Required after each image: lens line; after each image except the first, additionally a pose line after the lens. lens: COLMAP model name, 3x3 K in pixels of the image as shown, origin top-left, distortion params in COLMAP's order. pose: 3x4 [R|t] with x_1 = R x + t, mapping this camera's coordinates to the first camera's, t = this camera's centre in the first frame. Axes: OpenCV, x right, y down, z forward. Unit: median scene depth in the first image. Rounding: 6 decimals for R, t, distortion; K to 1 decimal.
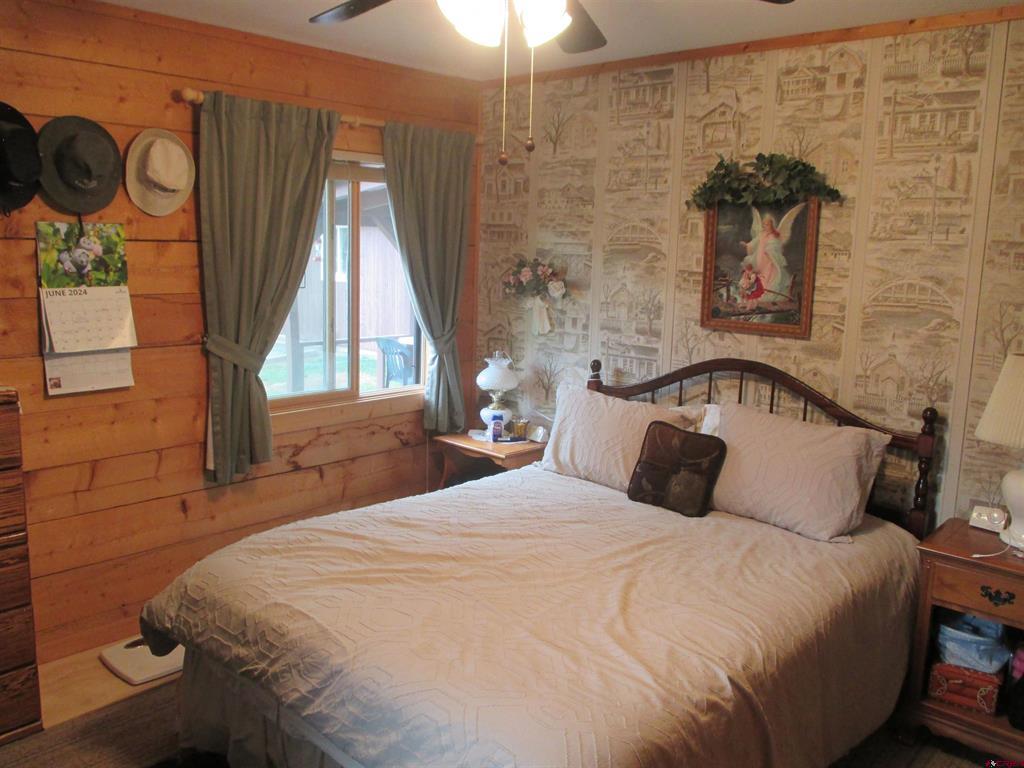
lens RADIAL K [[858.1, 0, 505.4], [0, 858.1, 381.2], [0, 0, 1]] dist [-0.019497, -0.000587]
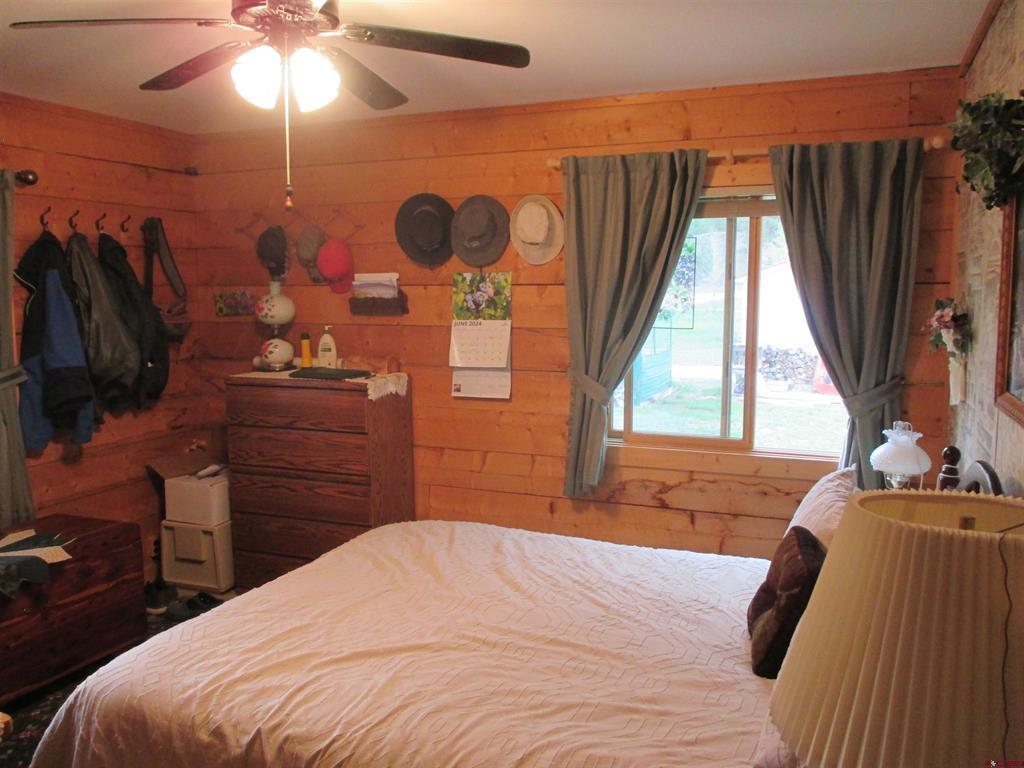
lens RADIAL K [[858.1, 0, 514.3], [0, 858.1, 377.9], [0, 0, 1]] dist [-0.019497, -0.000587]
pose [[0.346383, 0.074023, -0.935168, 0.785686], [-0.138501, 0.989993, 0.027062, -0.063095], [0.927813, 0.120148, 0.353169, 0.577277]]
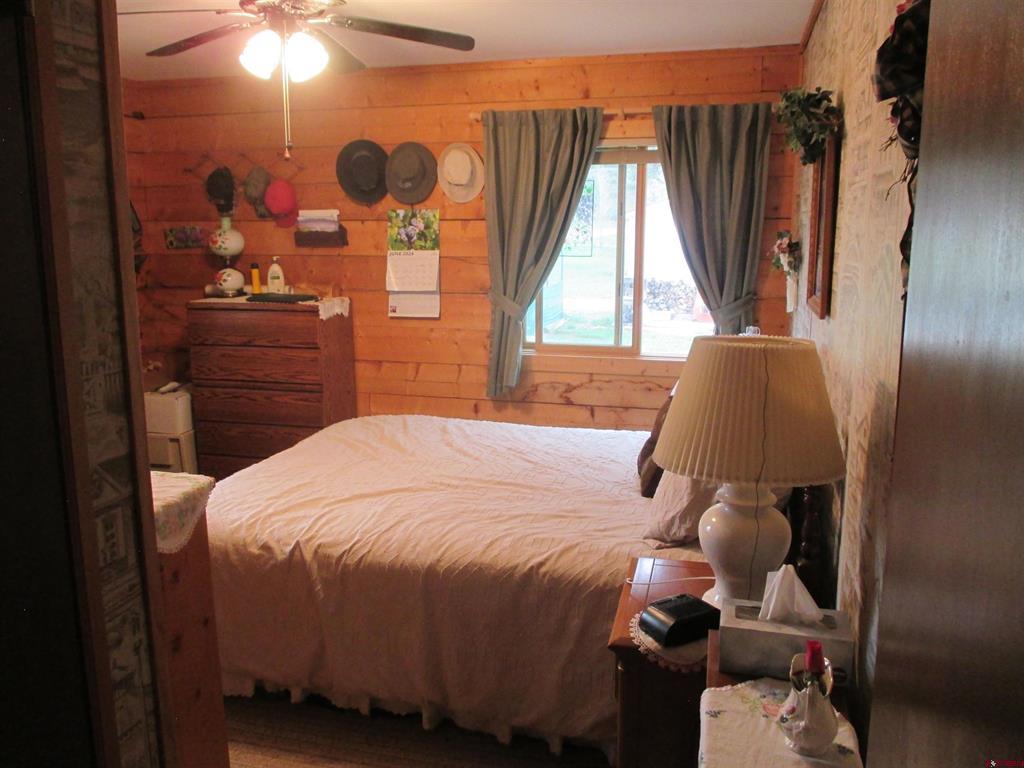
lens RADIAL K [[858.1, 0, 512.4], [0, 858.1, 380.2], [0, 0, 1]] dist [-0.019497, -0.000587]
pose [[0.462697, 0.134926, -0.876188, 0.995566], [-0.127492, 0.988204, 0.084850, -0.031047], [0.877301, 0.072447, 0.474441, 0.425068]]
